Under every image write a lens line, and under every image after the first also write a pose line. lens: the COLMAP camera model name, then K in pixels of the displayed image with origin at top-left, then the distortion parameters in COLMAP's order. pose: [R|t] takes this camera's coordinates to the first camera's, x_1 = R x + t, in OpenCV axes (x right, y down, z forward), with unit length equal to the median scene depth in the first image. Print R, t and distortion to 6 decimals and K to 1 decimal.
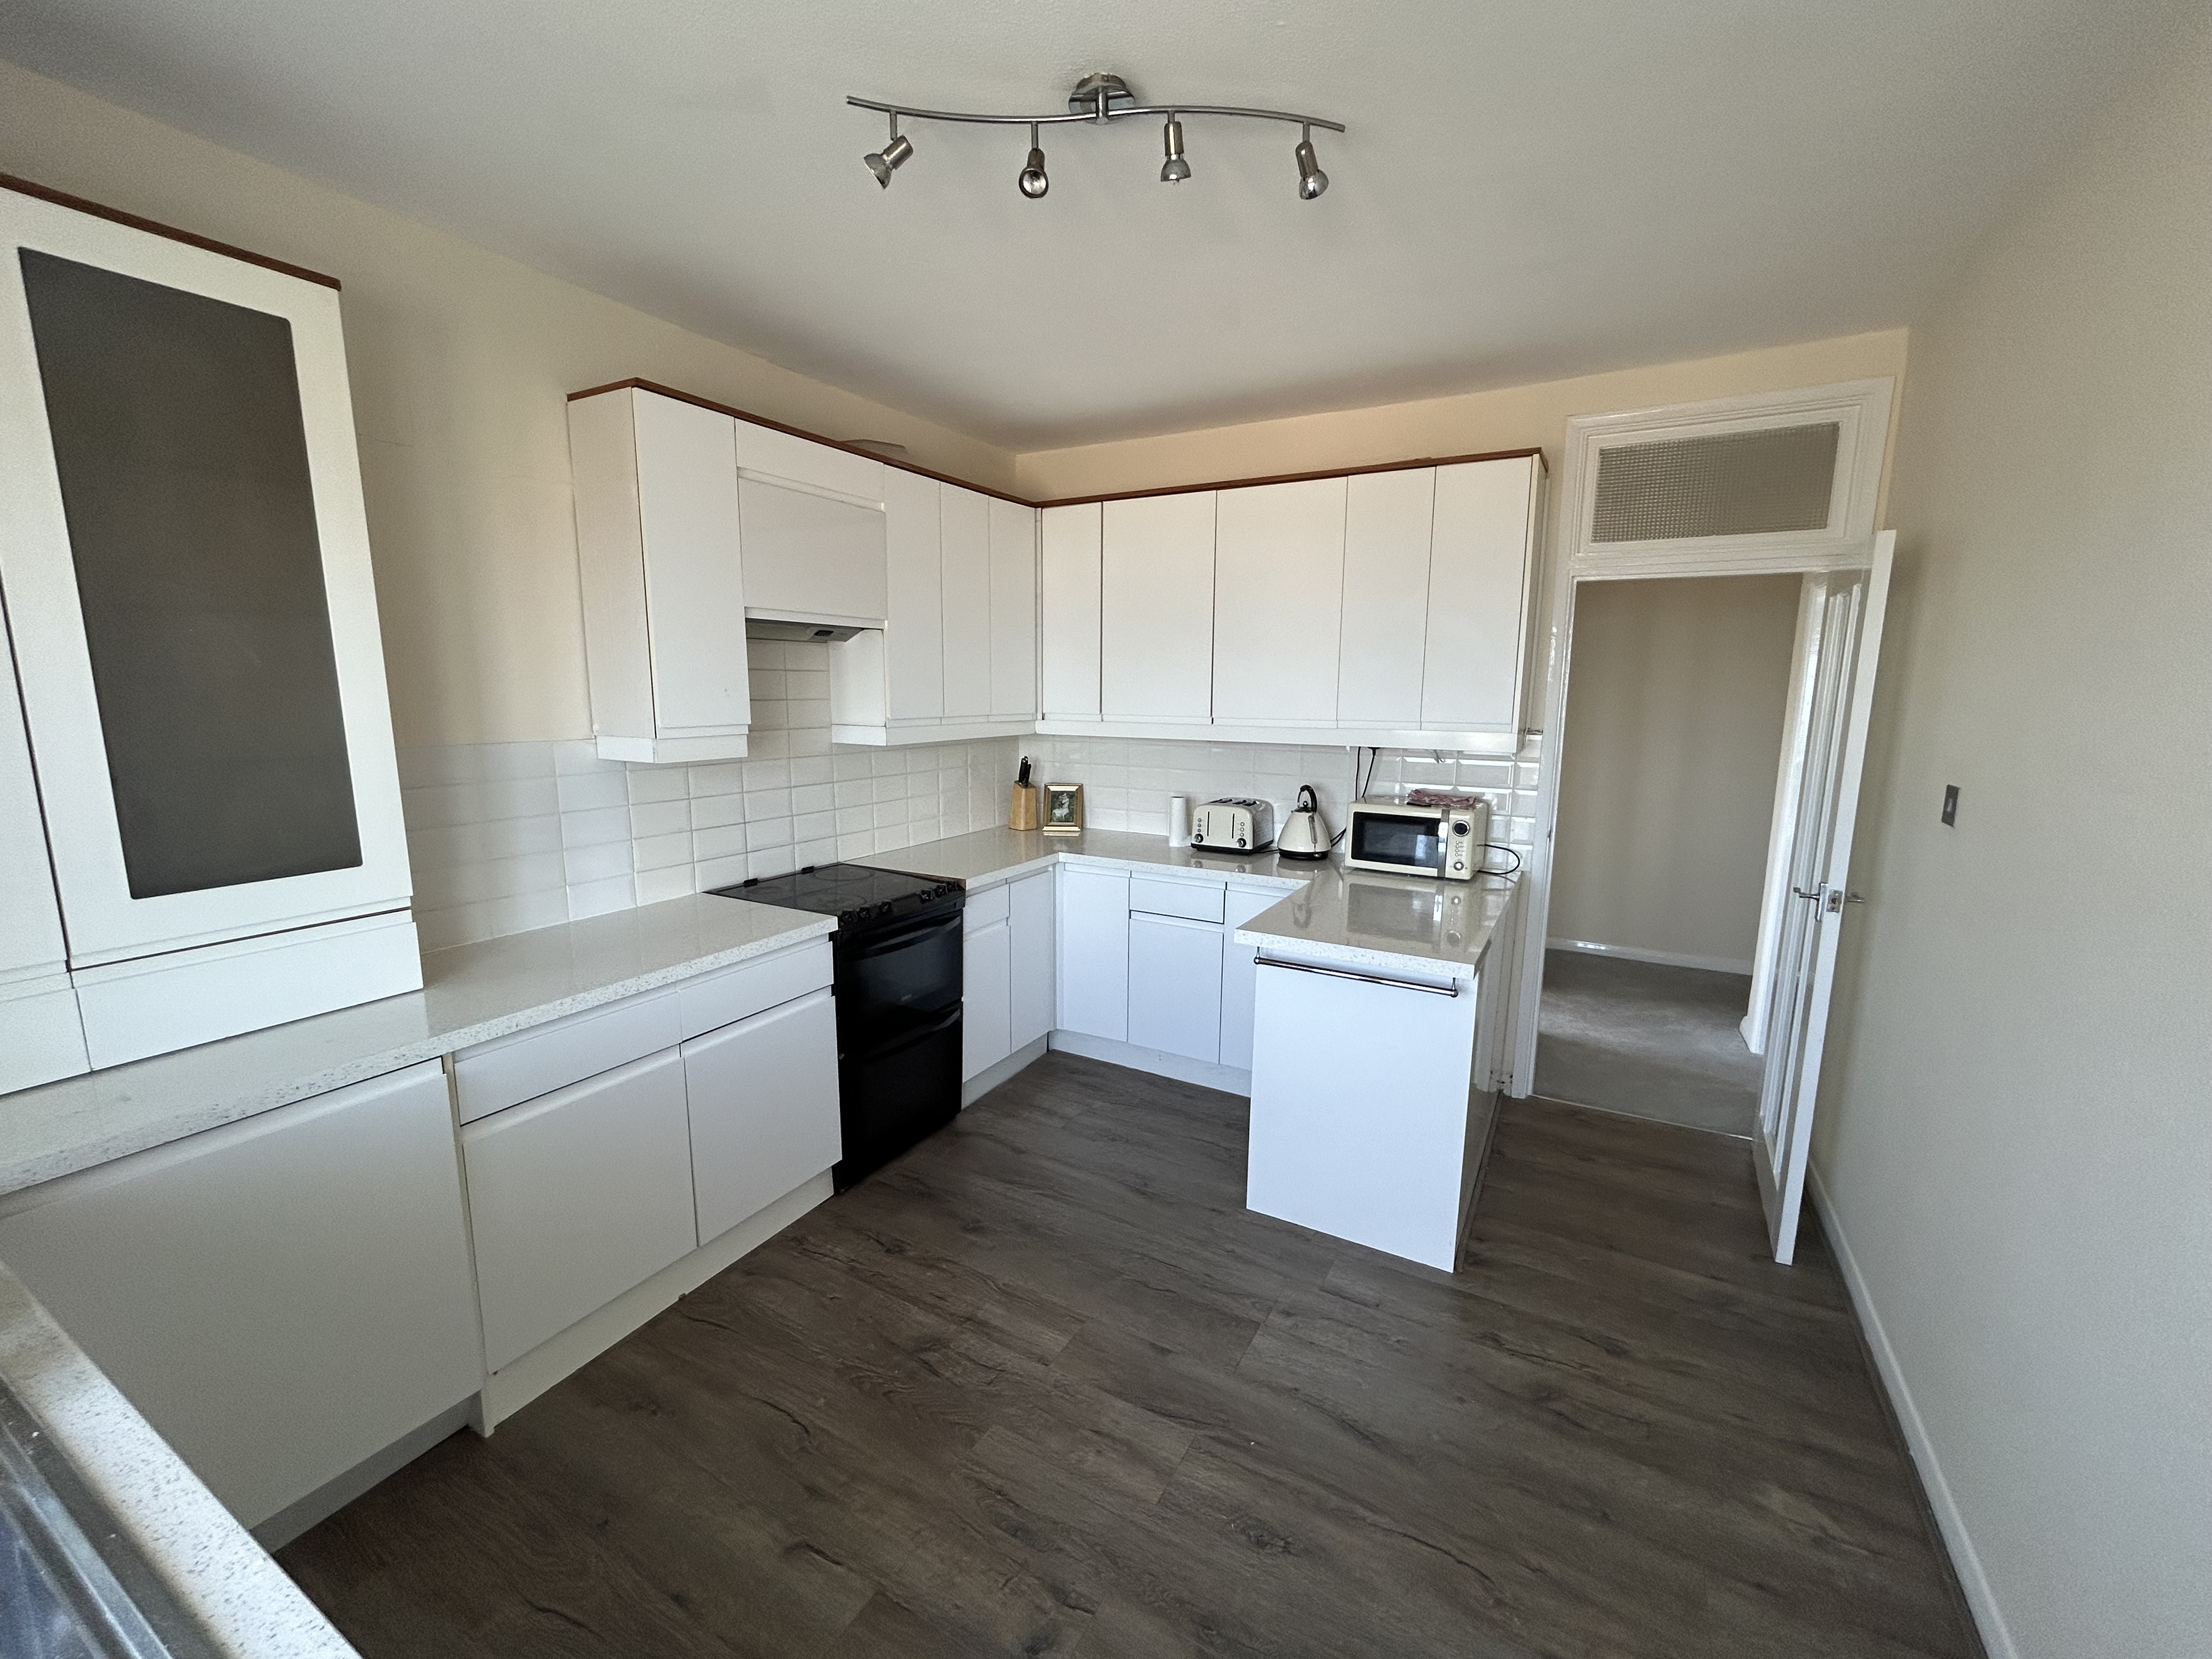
lens RADIAL K [[887.9, 0, 1103.6], [0, 887.9, 815.4], [0, 0, 1]] dist [-0.001353, 0.001260]
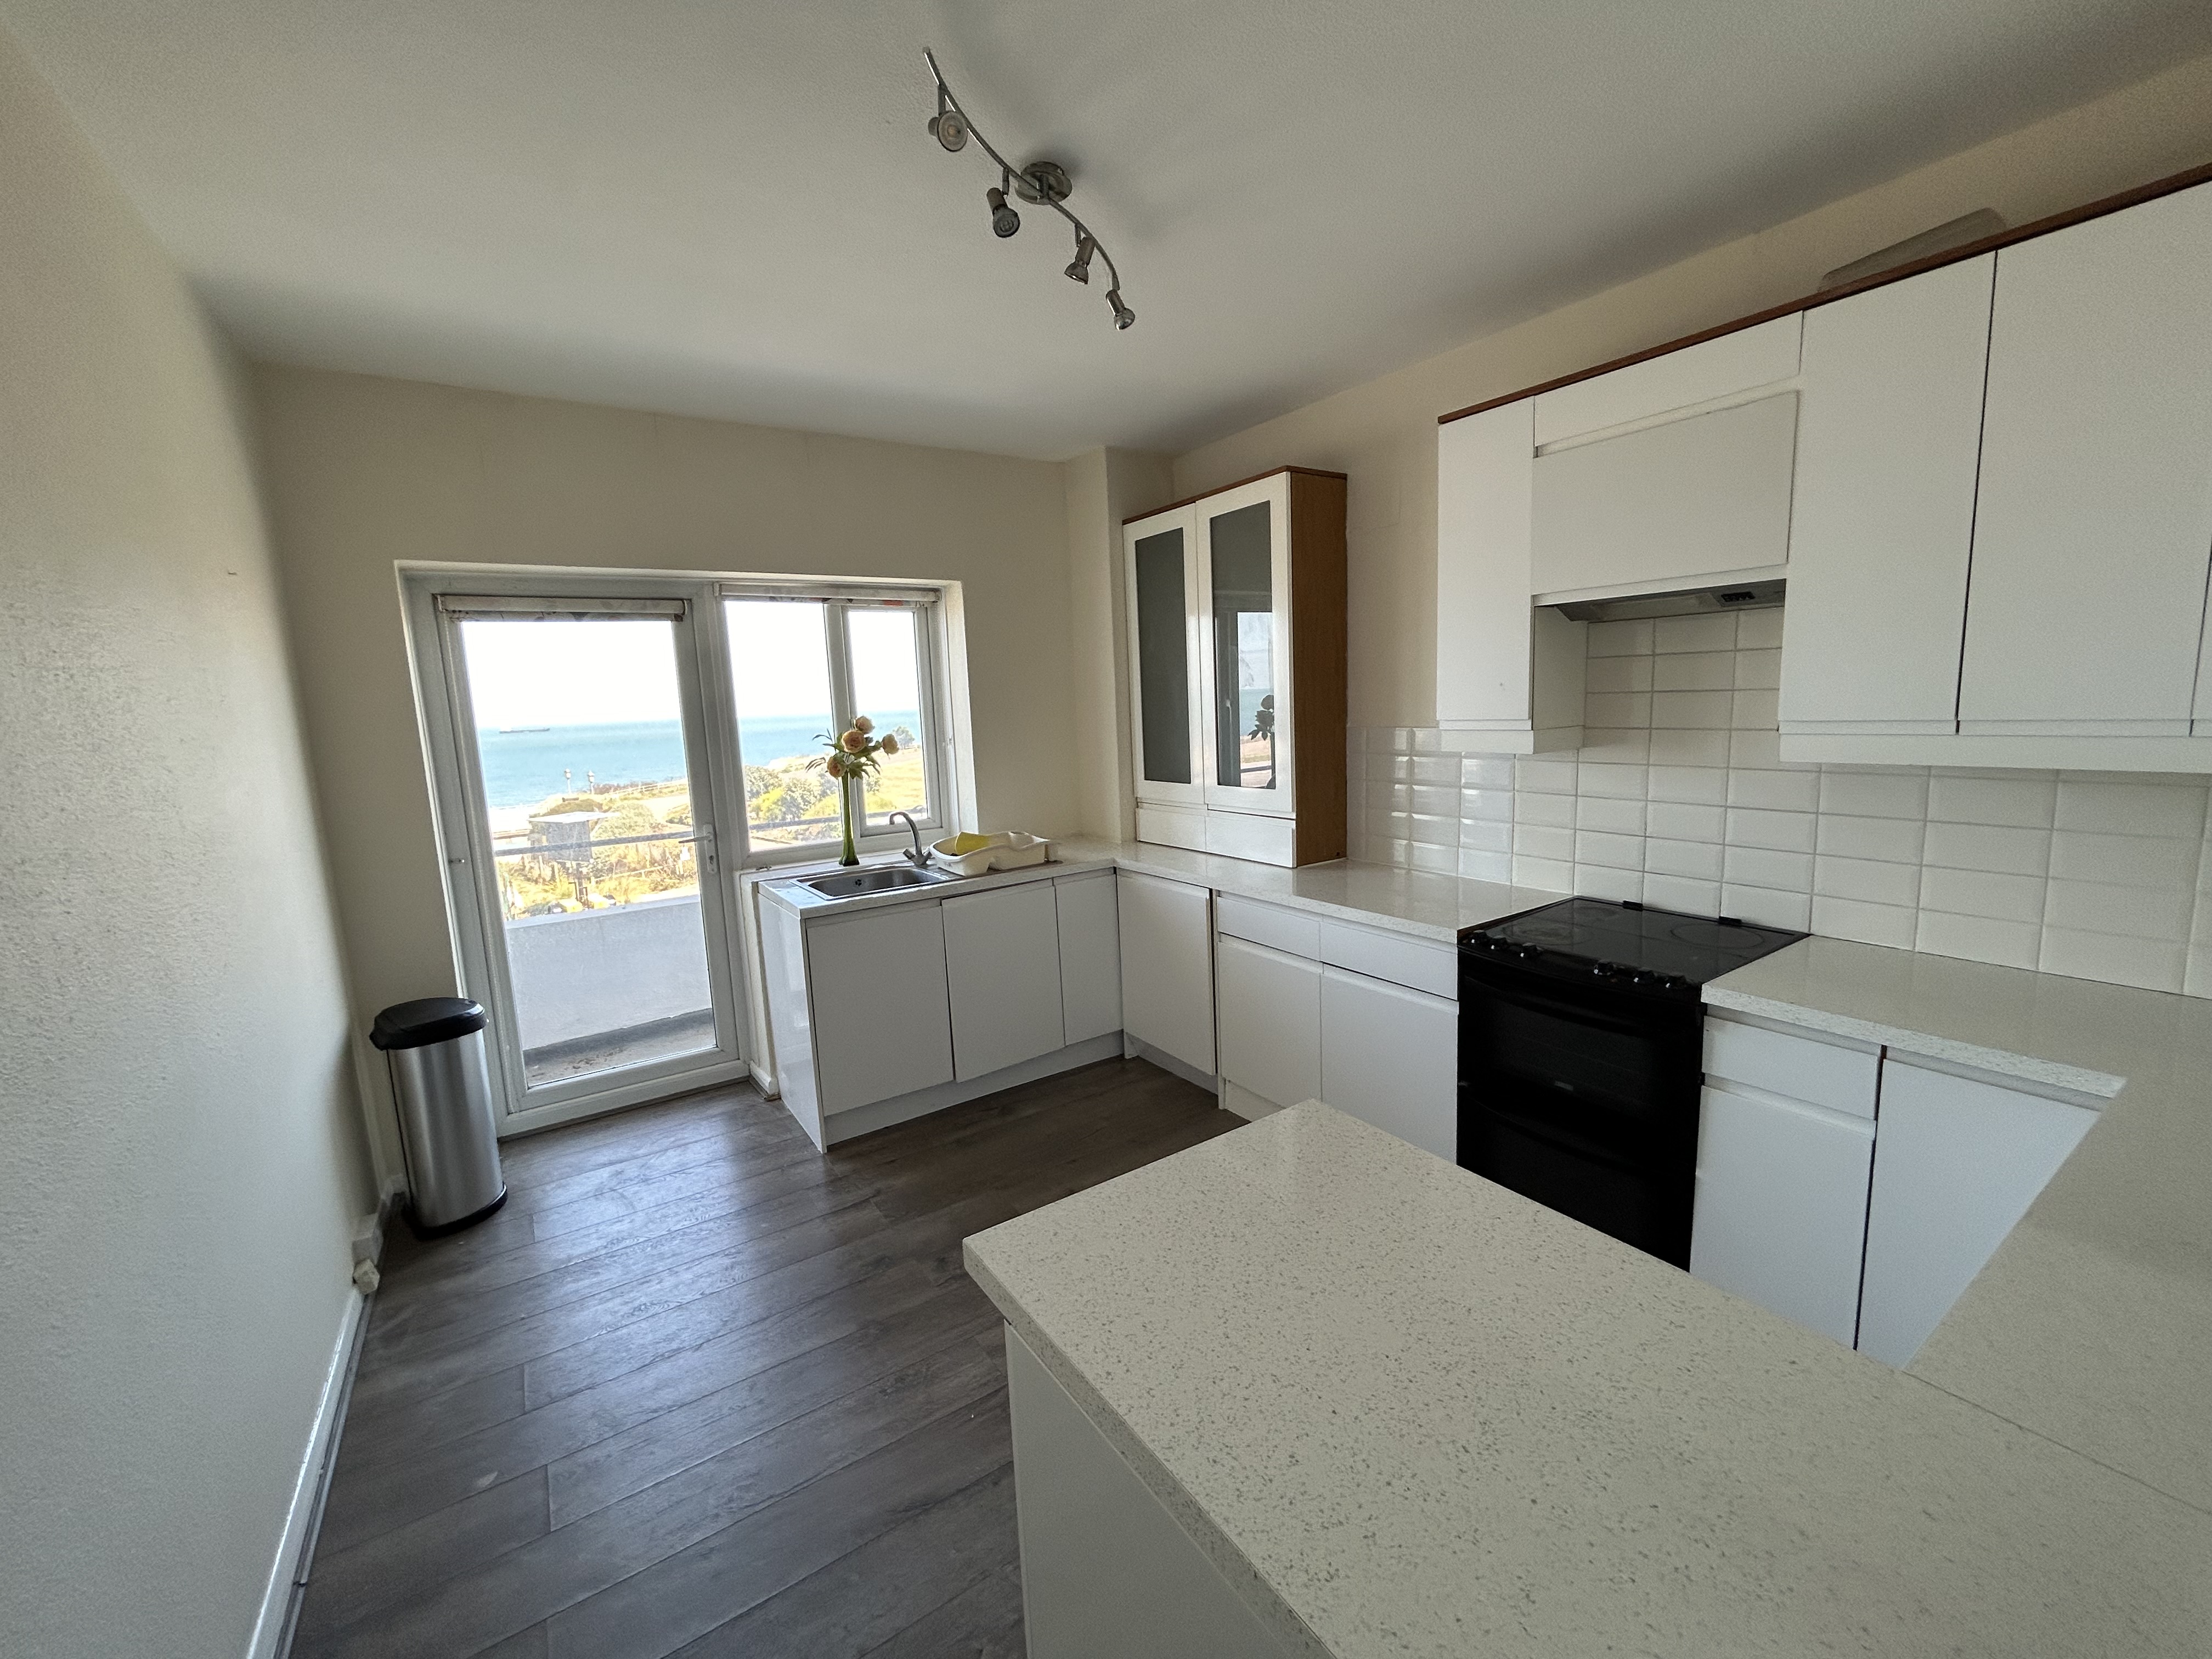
lens RADIAL K [[887.9, 0, 1103.9], [0, 887.9, 830.7], [0, 0, 1]] dist [-0.001353, 0.001260]
pose [[-0.419268, 0.144562, -0.896279, 0.661377], [-0.103211, 0.973251, 0.205258, -0.136696], [0.901977, 0.178564, -0.393132, 1.000077]]
